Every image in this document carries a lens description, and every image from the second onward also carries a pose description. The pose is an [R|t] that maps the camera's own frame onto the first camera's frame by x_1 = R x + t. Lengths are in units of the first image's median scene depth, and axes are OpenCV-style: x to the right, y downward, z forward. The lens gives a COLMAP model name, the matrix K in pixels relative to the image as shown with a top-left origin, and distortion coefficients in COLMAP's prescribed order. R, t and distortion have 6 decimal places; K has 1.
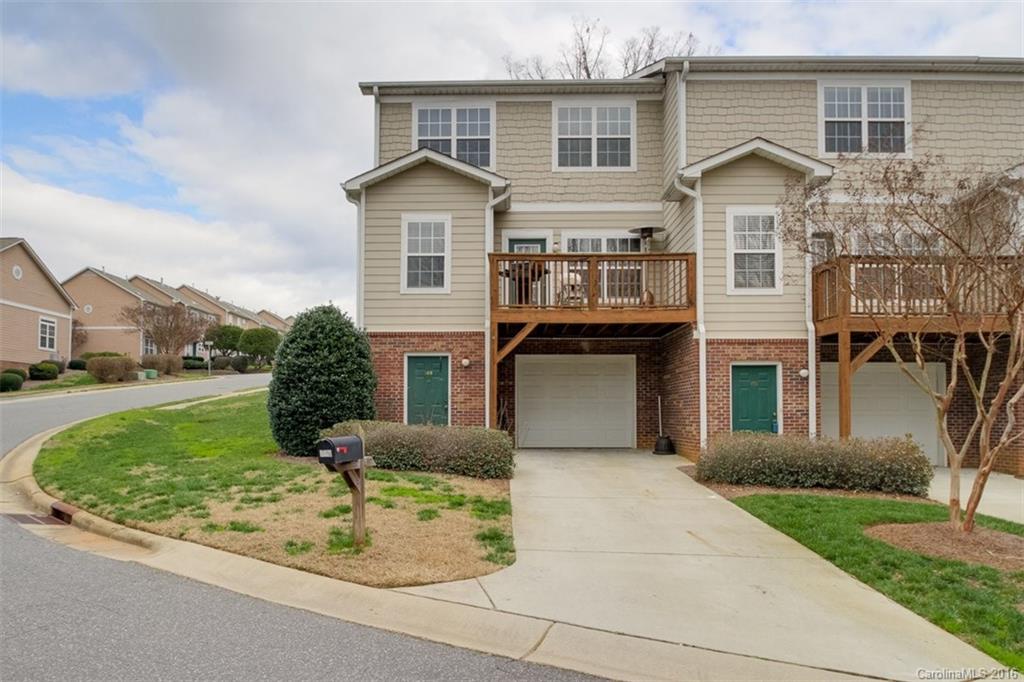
lens RADIAL K [[666.7, 0, 513.5], [0, 666.7, 345.1], [0, 0, 1]] dist [-0.025163, 0.007998]
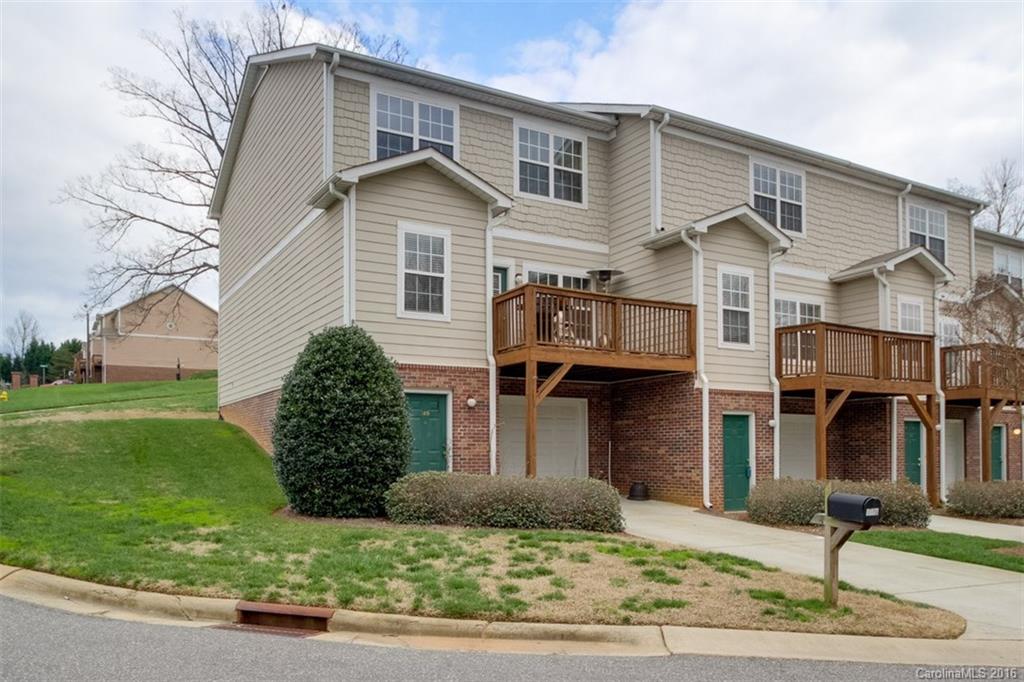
lens RADIAL K [[768.1, 0, 513.9], [0, 768.1, 348.5], [0, 0, 1]] dist [0.035819, 0.002296]
pose [[0.858923, 0.066345, 0.507789, -0.524134], [-0.052512, 0.997756, -0.041538, -0.005577], [-0.509406, 0.009013, 0.860479, 0.095024]]
